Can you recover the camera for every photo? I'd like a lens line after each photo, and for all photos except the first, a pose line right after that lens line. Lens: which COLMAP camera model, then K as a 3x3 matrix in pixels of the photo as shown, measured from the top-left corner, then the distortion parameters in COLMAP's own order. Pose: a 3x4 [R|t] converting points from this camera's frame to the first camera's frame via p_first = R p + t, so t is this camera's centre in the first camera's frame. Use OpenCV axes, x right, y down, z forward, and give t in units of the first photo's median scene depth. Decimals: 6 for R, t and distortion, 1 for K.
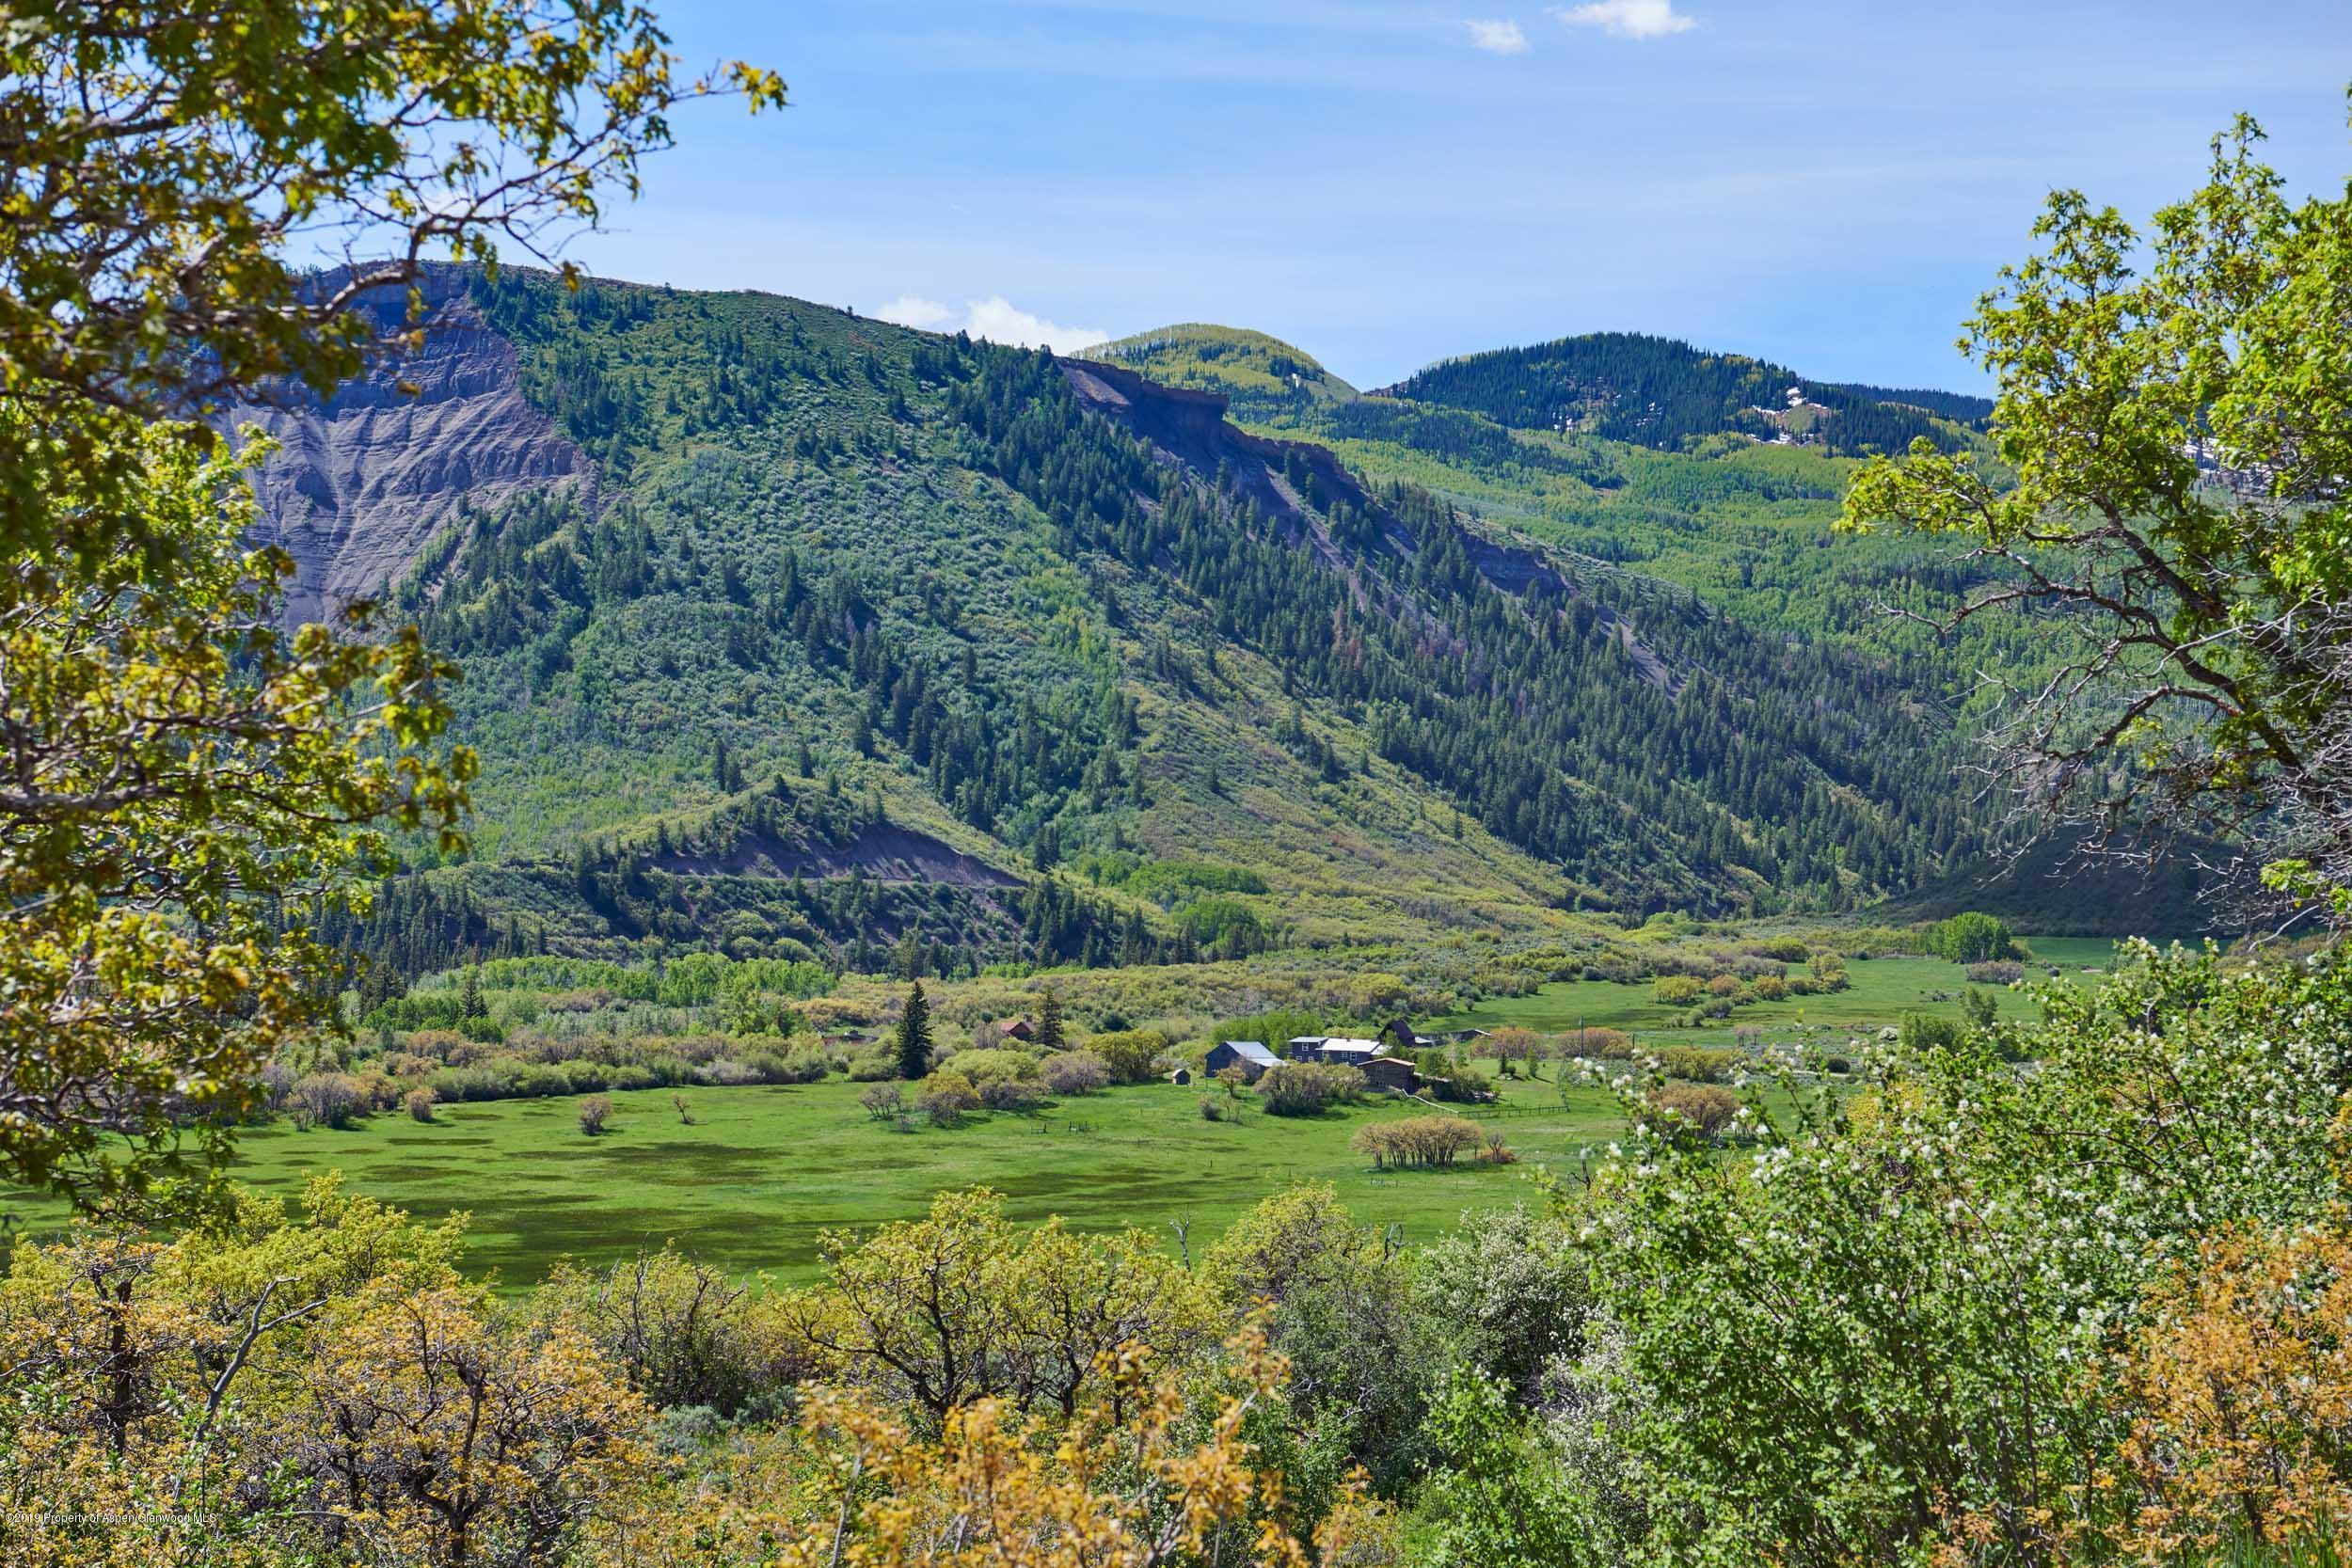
lens RADIAL K [[4653.0, 0, 1176.0], [0, 4653.0, 784.0], [0, 0, 1]] dist [-0.001100, 0.208072]
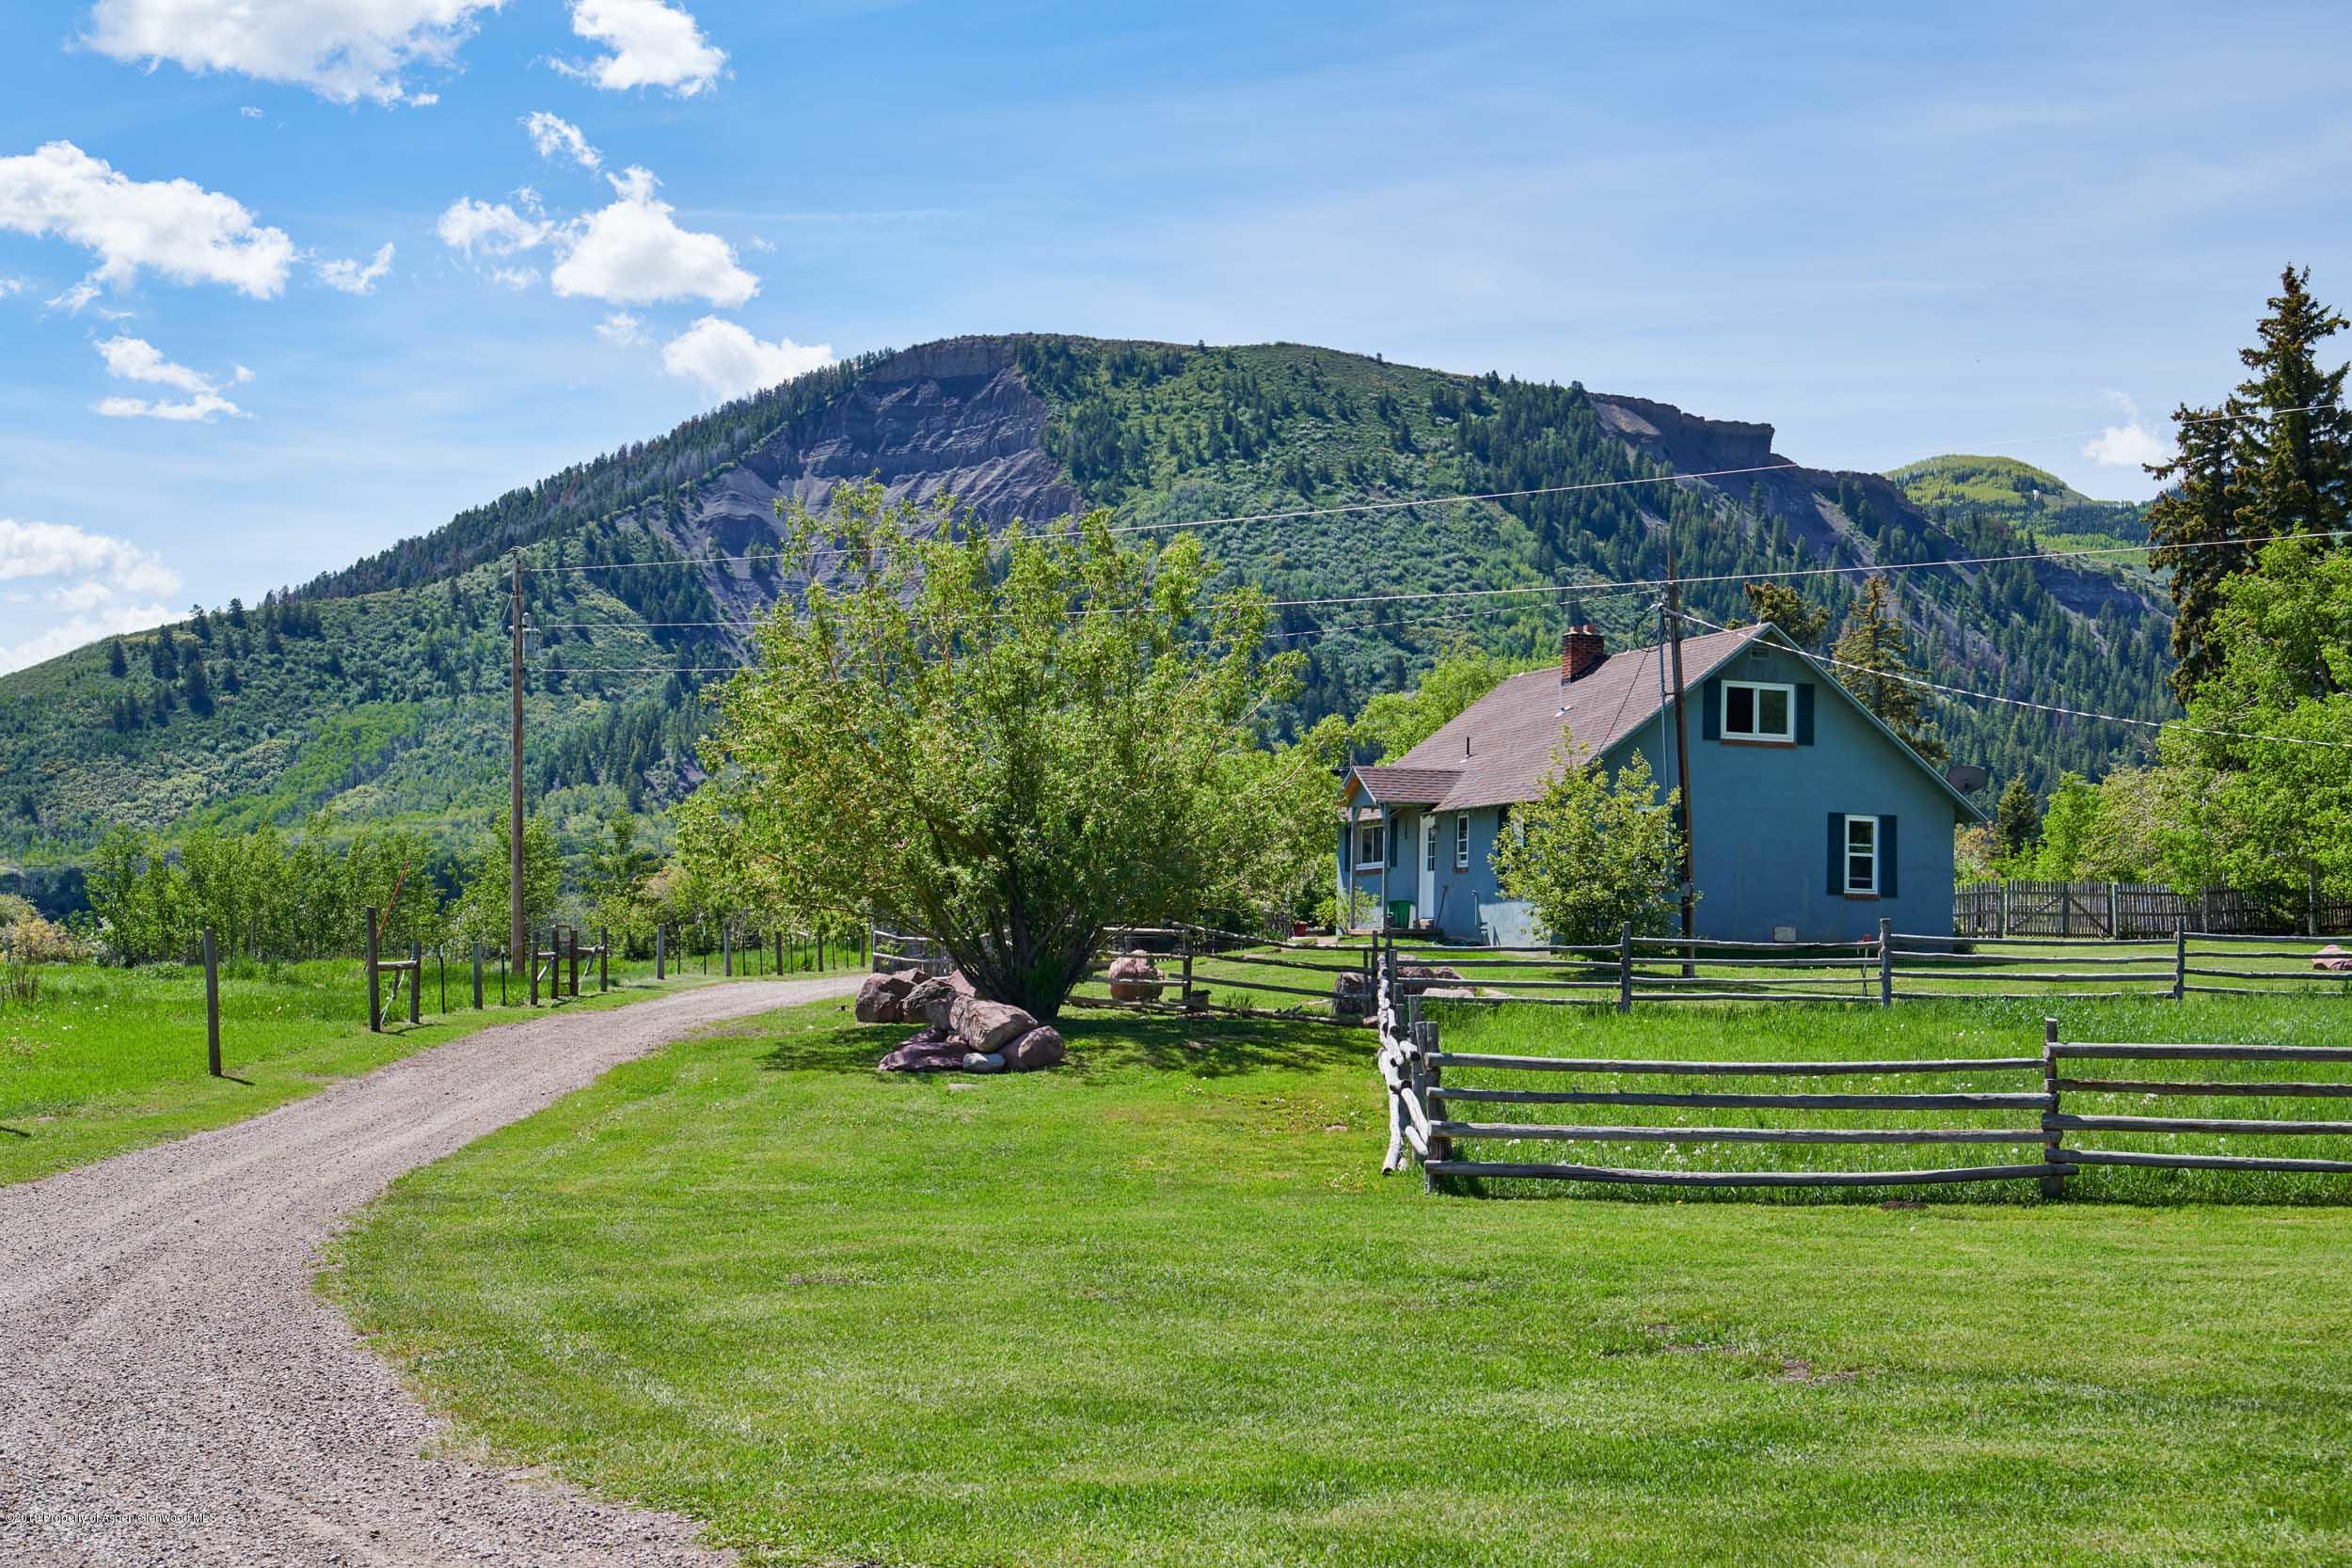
lens RADIAL K [[3349.3, 0, 1176.0], [0, 3349.3, 784.0], [0, 0, 1]] dist [-0.020457, -0.015236]
pose [[0.959578, -0.030280, -0.279809, 0.096212], [0.020390, 0.999062, -0.038190, 0.020819], [0.280703, 0.030941, 0.959296, 0.298099]]
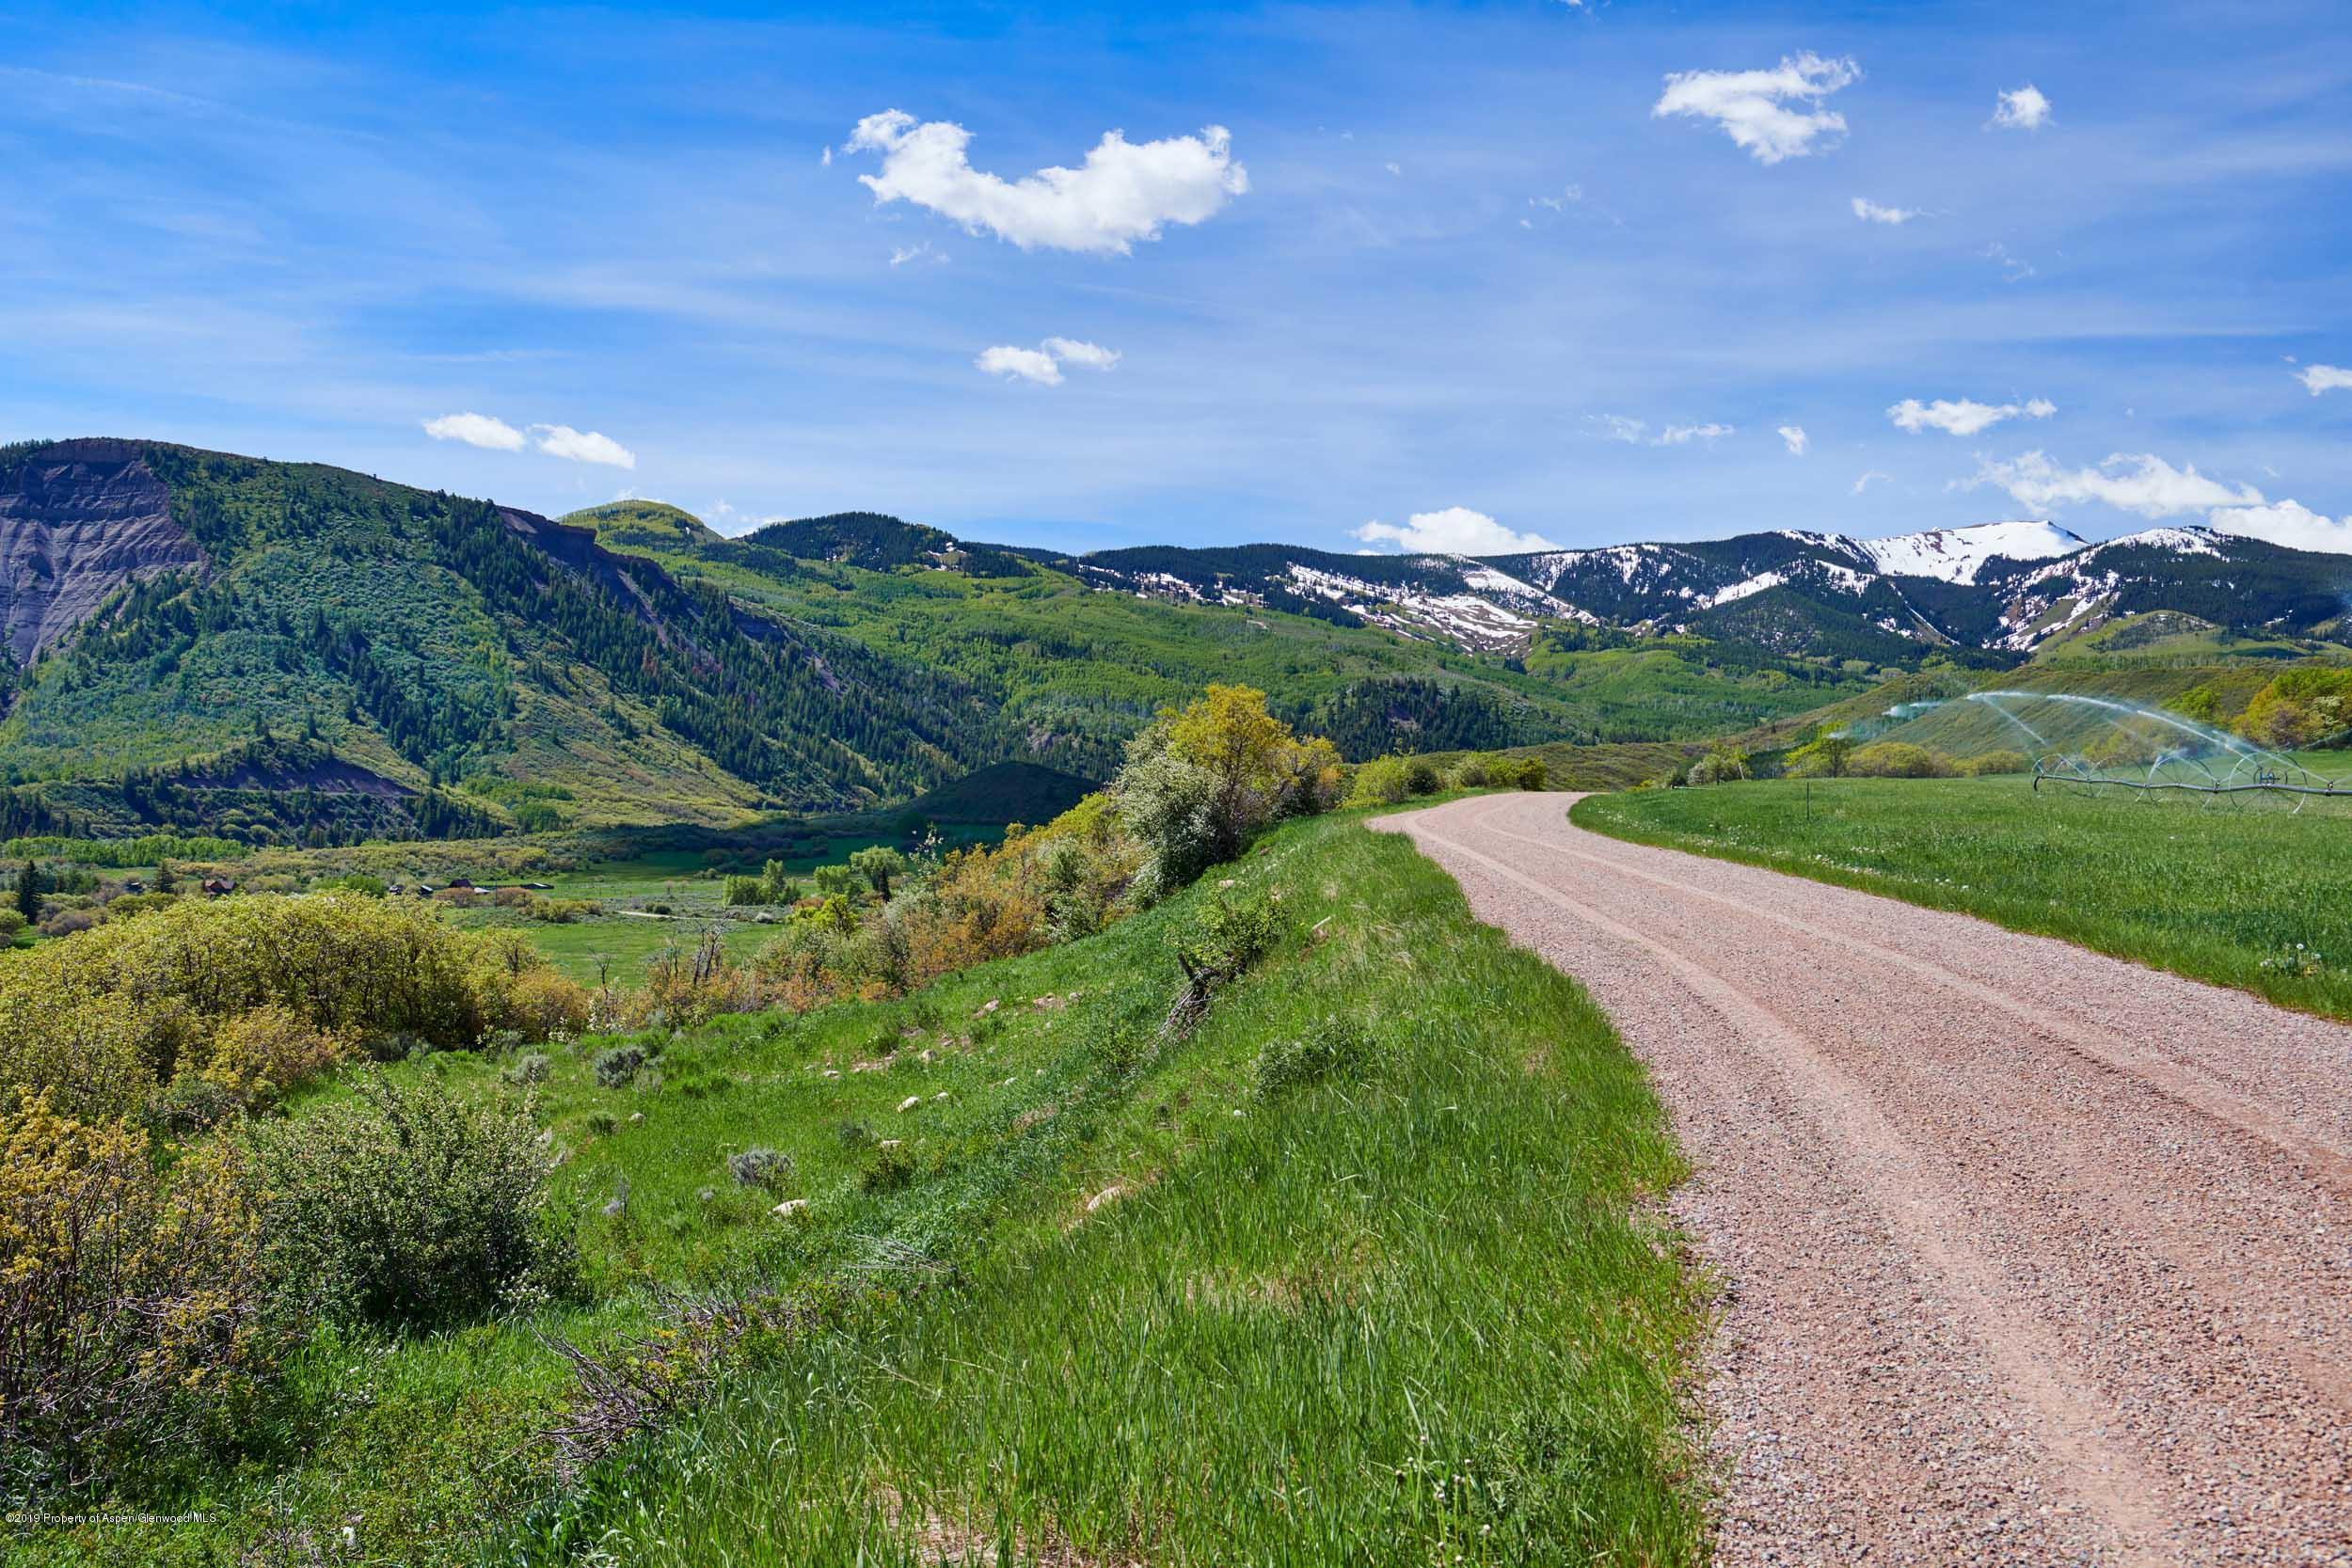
lens RADIAL K [[2296.0, 0, 1176.0], [0, 2296.0, 784.0], [0, 0, 1]] dist [-0.005357, 0.114834]
pose [[0.978673, 0.004660, 0.205372, 0.054455], [-0.008083, 0.999842, 0.015833, 0.001102], [-0.205266, -0.017156, 0.978556, 0.065077]]
